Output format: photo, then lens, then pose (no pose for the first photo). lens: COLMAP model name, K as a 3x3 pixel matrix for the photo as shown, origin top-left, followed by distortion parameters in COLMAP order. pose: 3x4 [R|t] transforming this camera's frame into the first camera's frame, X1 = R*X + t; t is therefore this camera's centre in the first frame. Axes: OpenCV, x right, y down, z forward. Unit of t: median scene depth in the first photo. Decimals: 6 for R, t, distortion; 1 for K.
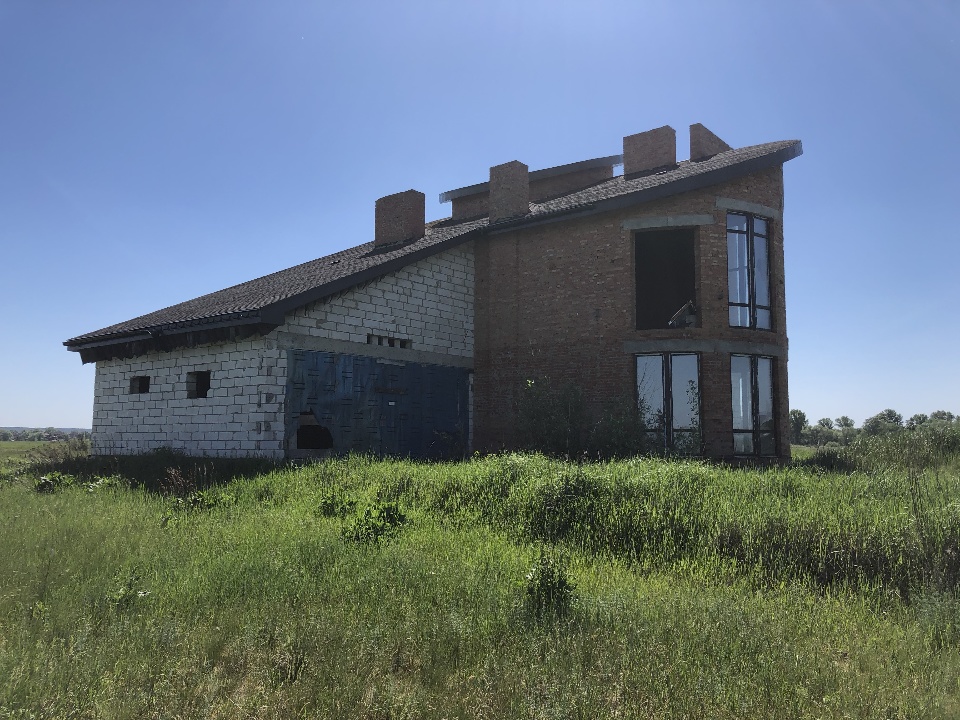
lens RADIAL K [[783.9, 0, 479.7], [0, 783.9, 356.3], [0, 0, 1]] dist [0.061953, -0.036614]
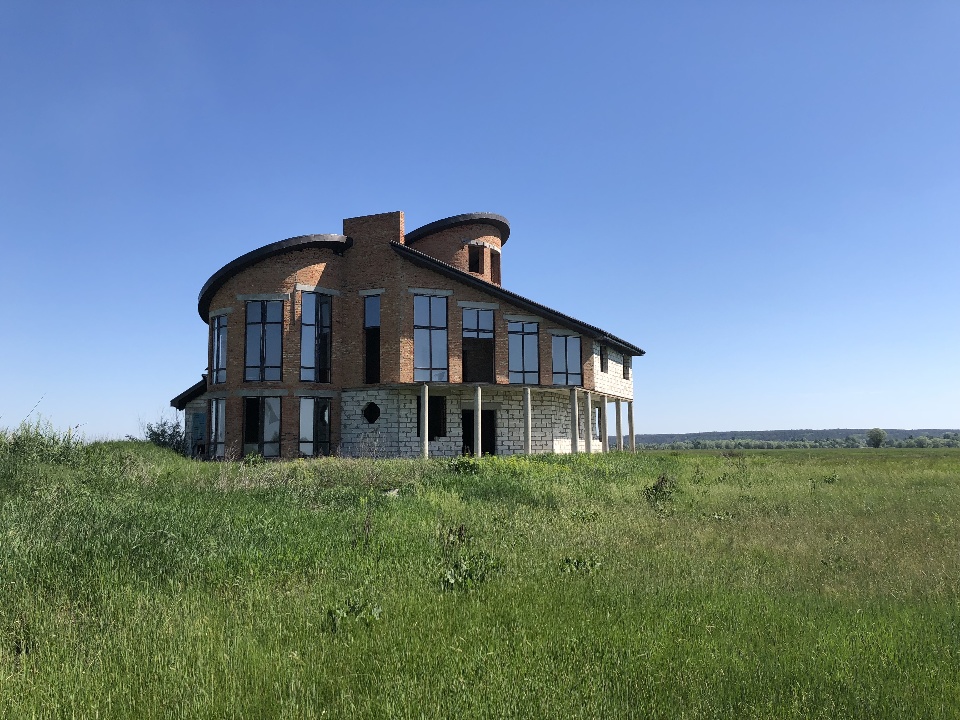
lens RADIAL K [[783.9, 0, 481.6], [0, 783.9, 356.7], [0, 0, 1]] dist [0.061953, -0.036614]
pose [[0.250422, -0.115558, -0.961215, 2.254161], [0.115806, 0.989298, -0.088763, 0.130800], [0.961186, -0.089086, 0.261124, 1.174981]]
